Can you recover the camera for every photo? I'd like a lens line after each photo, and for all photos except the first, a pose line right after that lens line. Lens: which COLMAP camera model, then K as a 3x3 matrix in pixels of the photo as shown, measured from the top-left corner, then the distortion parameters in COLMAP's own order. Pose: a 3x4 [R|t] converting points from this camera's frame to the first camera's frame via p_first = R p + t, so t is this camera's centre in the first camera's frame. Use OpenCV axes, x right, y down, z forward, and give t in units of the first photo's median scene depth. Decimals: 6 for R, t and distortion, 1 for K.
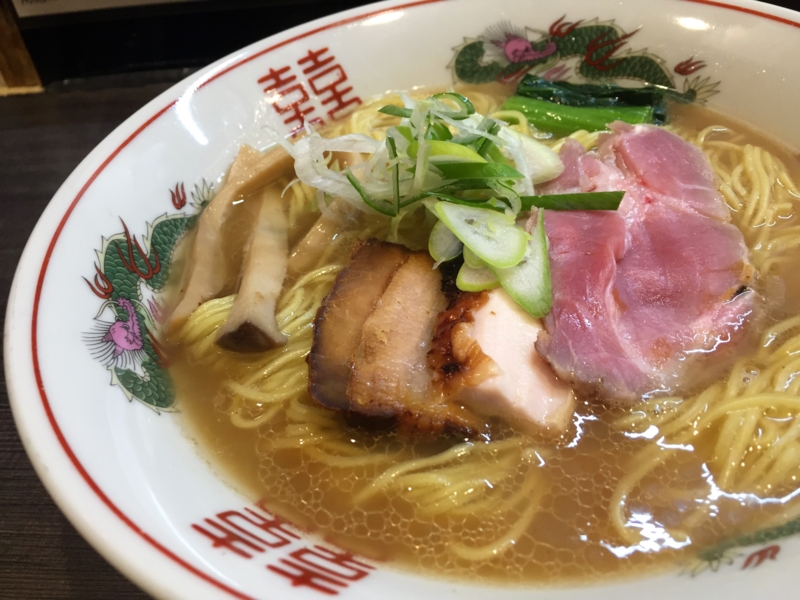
lens RADIAL K [[709.7, 0, 400.0], [0, 709.7, 300.0], [0, 0, 1]] dist [0.117542, -0.217789]
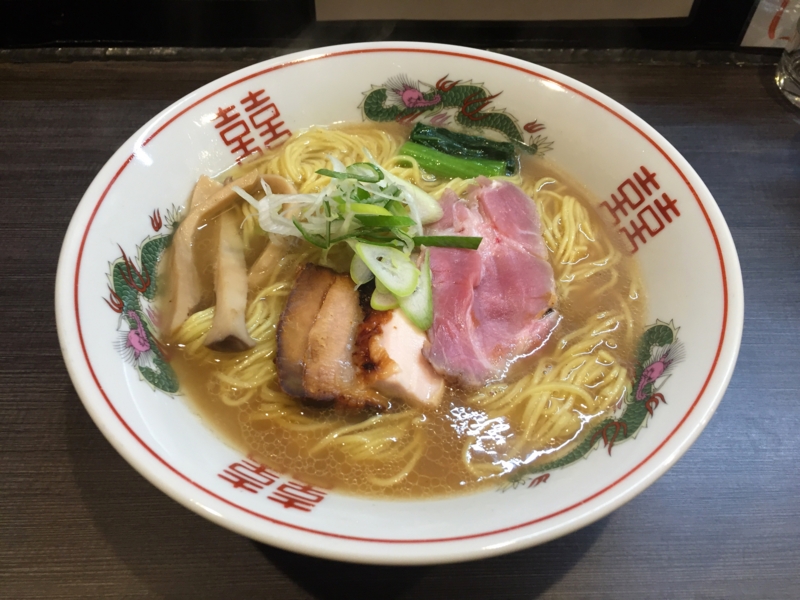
lens RADIAL K [[709.7, 0, 400.0], [0, 709.7, 300.0], [0, 0, 1]] dist [0.117542, -0.217789]
pose [[0.985659, 0.002345, 0.168733, -0.108220], [-0.025734, 0.990297, 0.136564, -0.229207], [-0.166776, -0.138948, 0.976155, -0.448152]]
